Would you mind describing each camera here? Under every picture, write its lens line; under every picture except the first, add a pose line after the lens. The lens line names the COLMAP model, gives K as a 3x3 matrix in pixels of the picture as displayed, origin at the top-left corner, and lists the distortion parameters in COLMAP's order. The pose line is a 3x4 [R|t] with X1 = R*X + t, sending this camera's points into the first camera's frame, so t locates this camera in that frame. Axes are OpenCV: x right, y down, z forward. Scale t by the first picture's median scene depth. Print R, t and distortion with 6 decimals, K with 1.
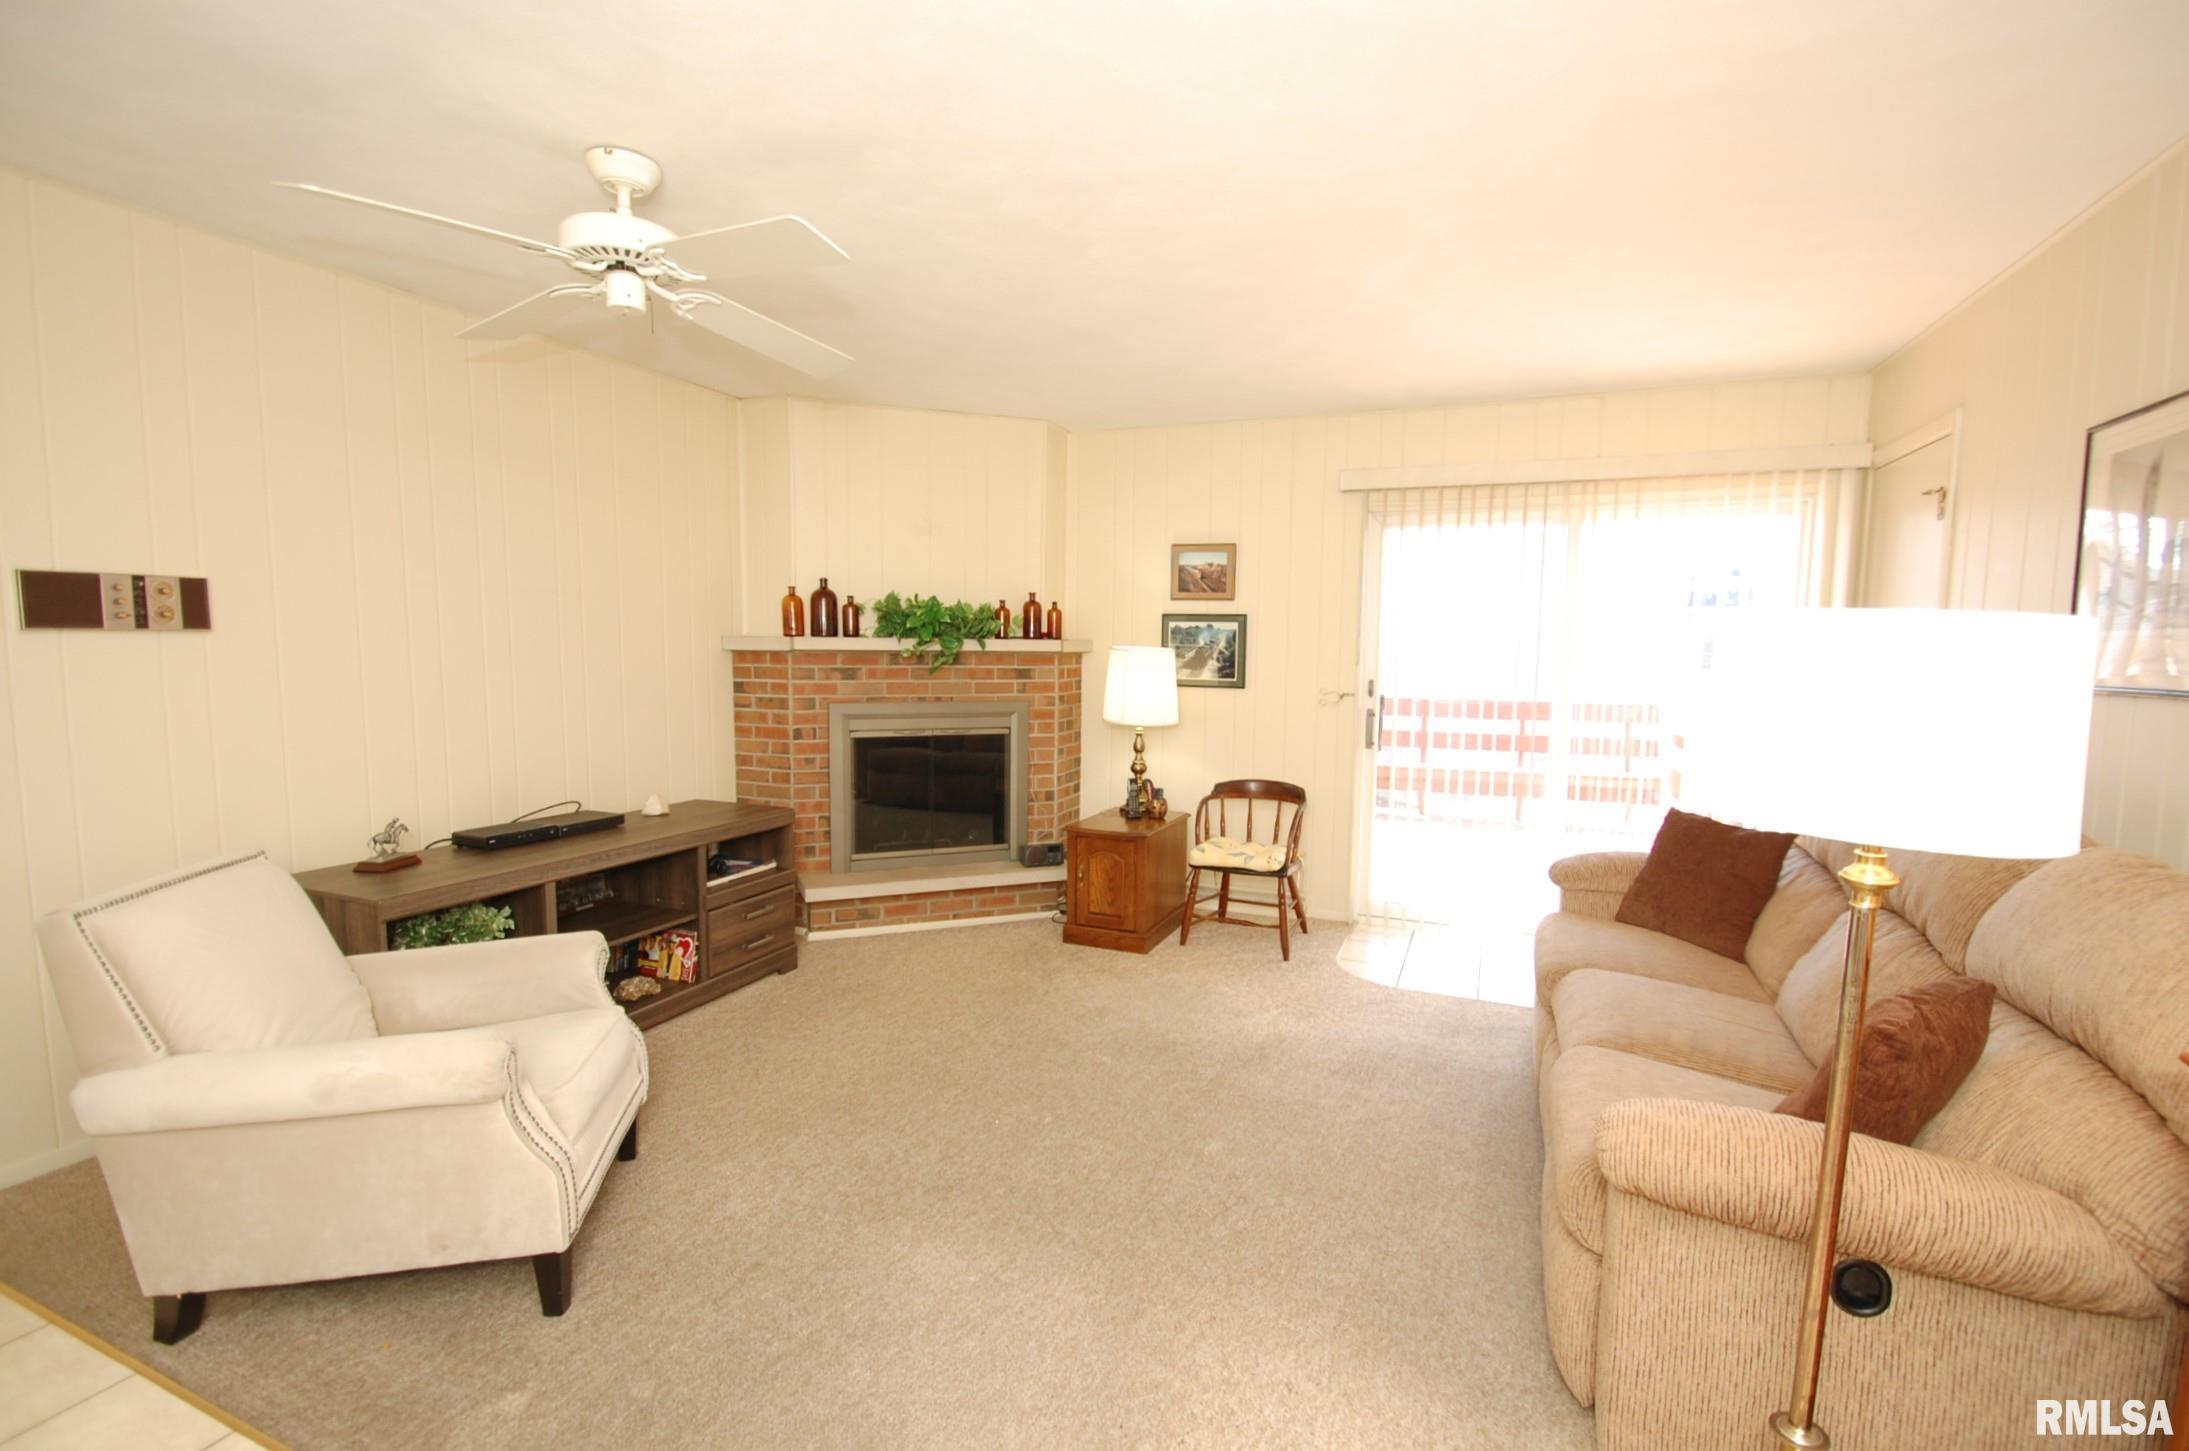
lens RADIAL K [[977.8, 0, 1107.0], [0, 977.8, 741.1], [0, 0, 1]] dist [-0.002453, -0.003628]
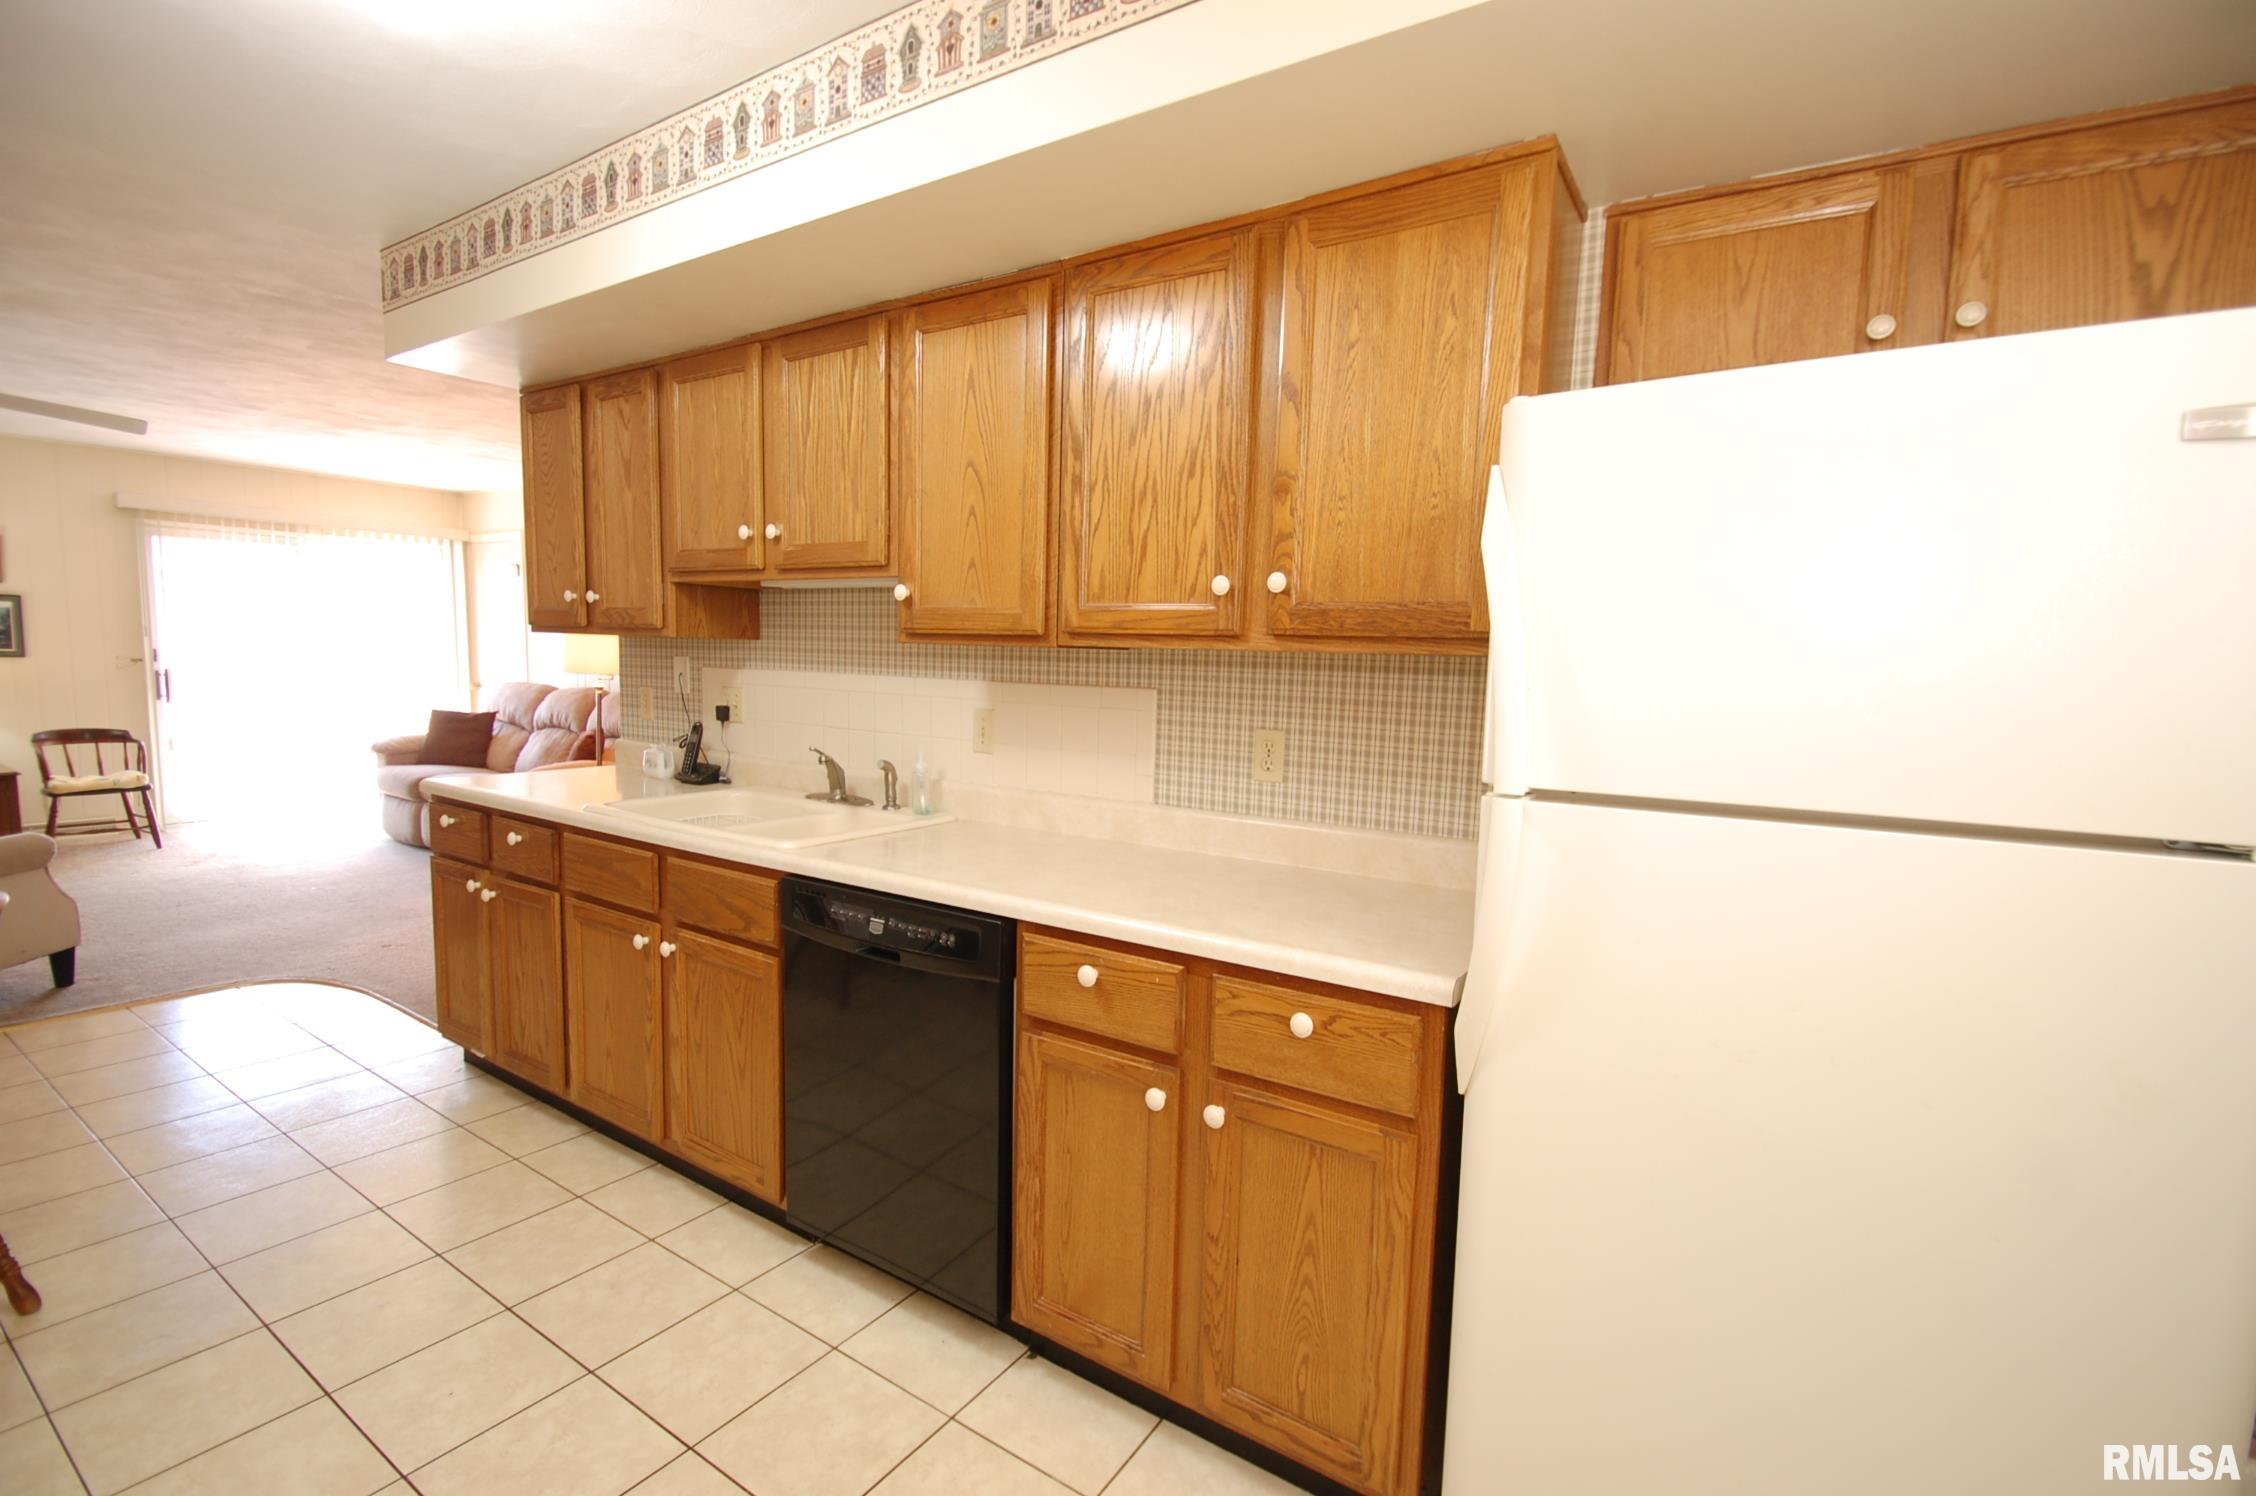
lens RADIAL K [[1007.8, 0, 1119.3], [0, 1007.8, 766.7], [0, 0, 1]] dist [-0.002453, -0.003628]
pose [[0.183059, -0.120731, 0.975660, -0.889107], [0.061979, 0.991874, 0.111109, 0.029653], [-0.981146, 0.040131, 0.189054, -0.594809]]
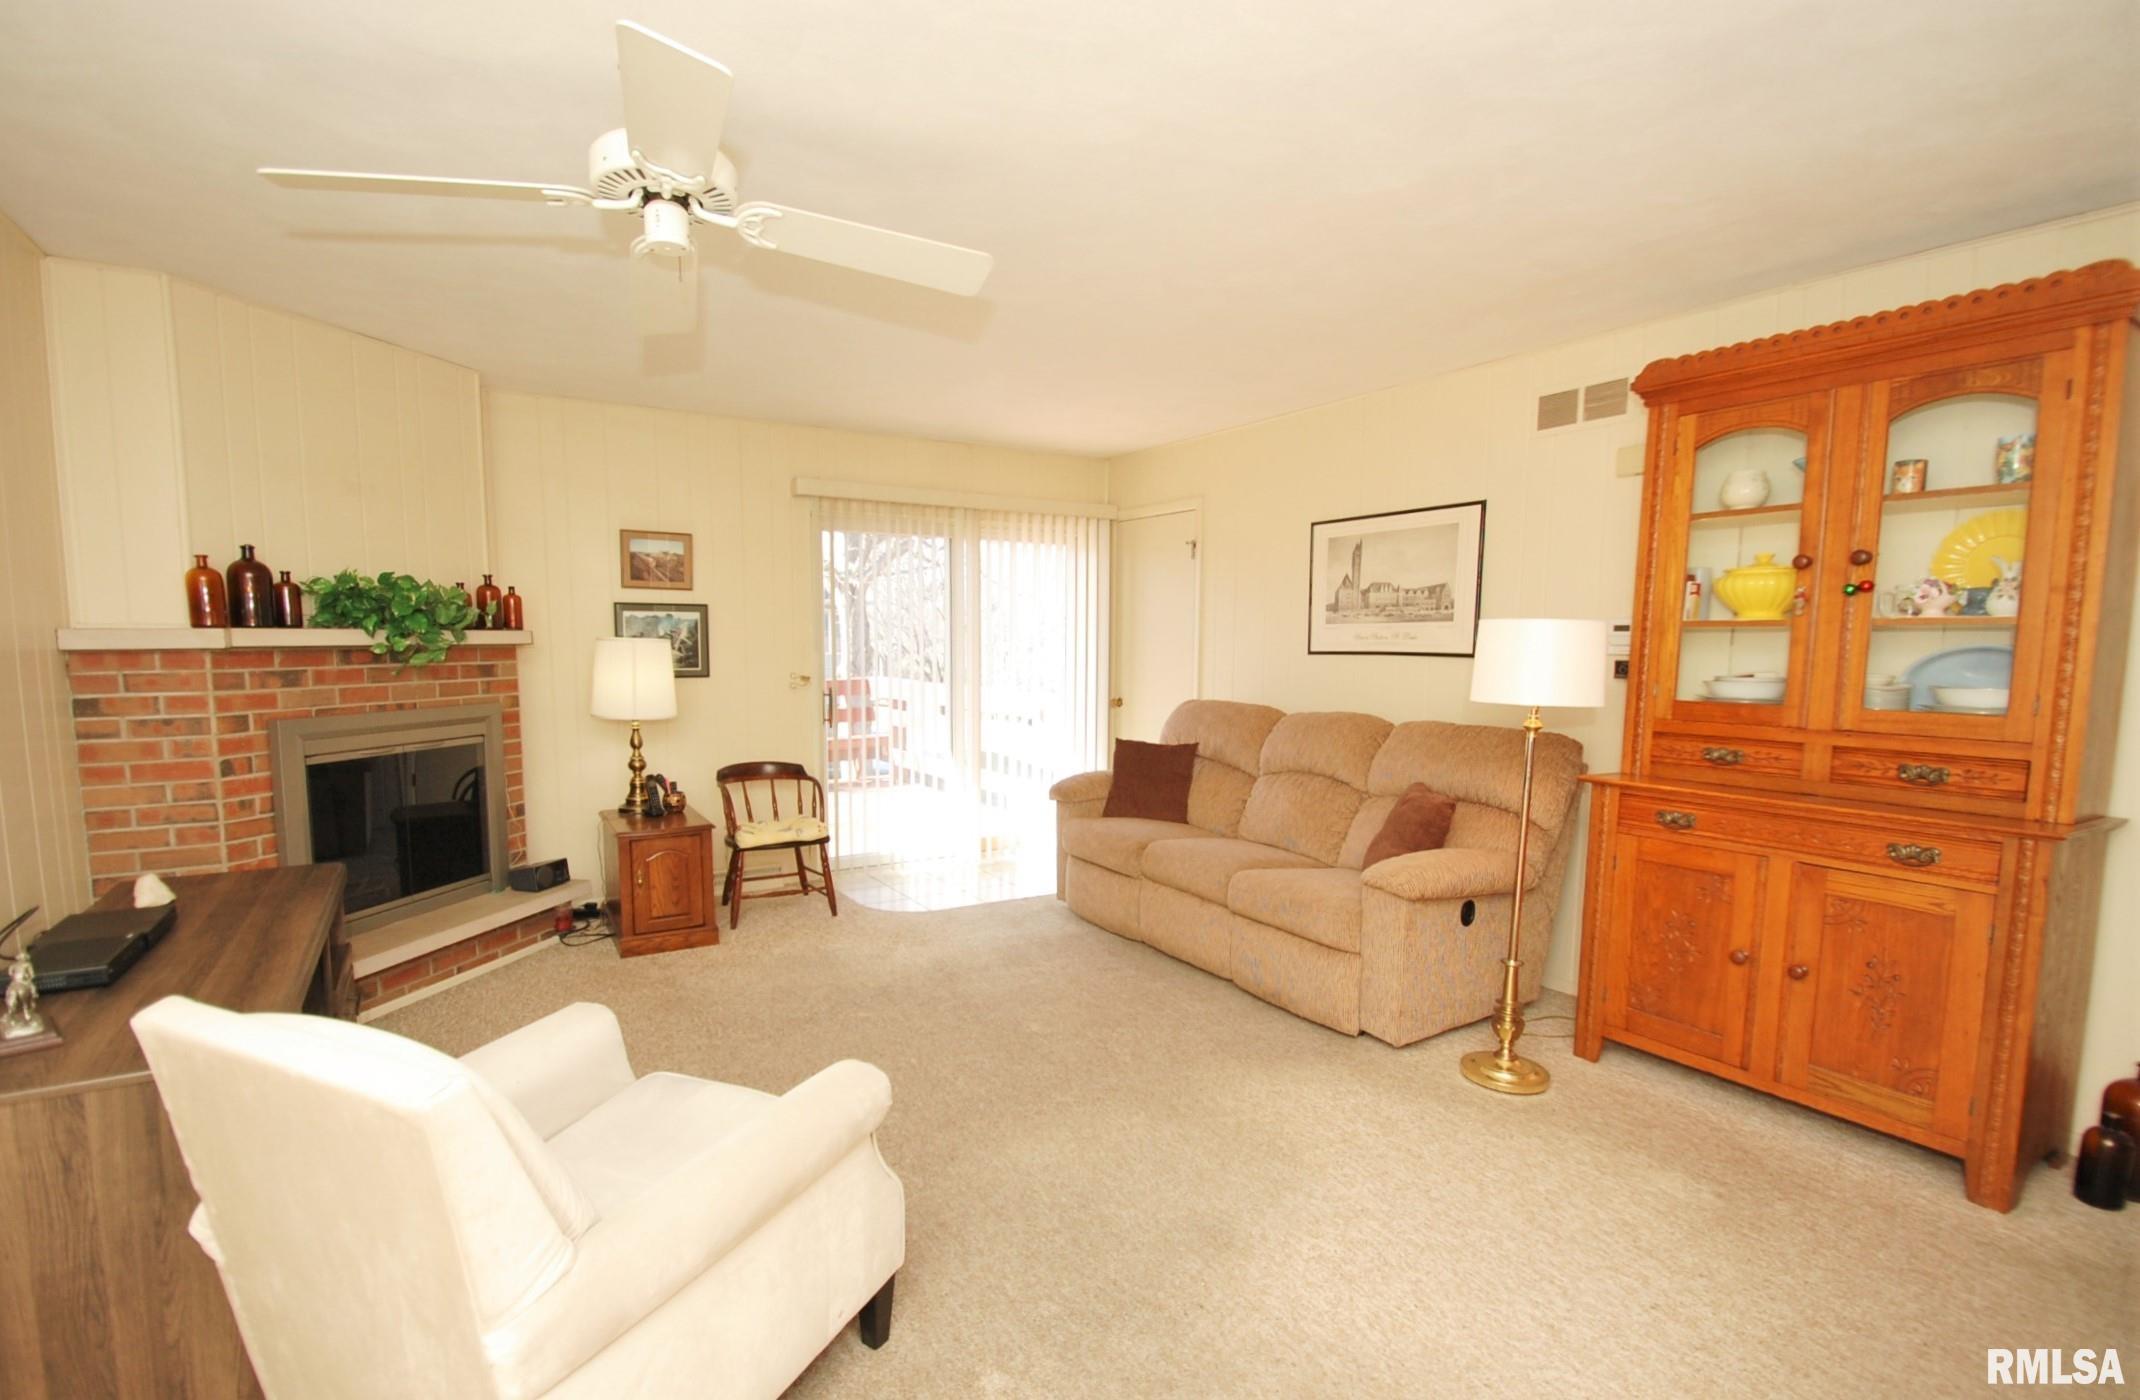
lens RADIAL K [[971.2, 0, 1011.5], [0, 971.2, 751.6], [0, 0, 1]] dist [-0.016038, -0.000978]
pose [[0.606464, -0.101716, 0.788578, -0.508689], [0.083601, 0.994444, 0.063976, -0.015670], [-0.790704, 0.027126, 0.611598, 0.139832]]
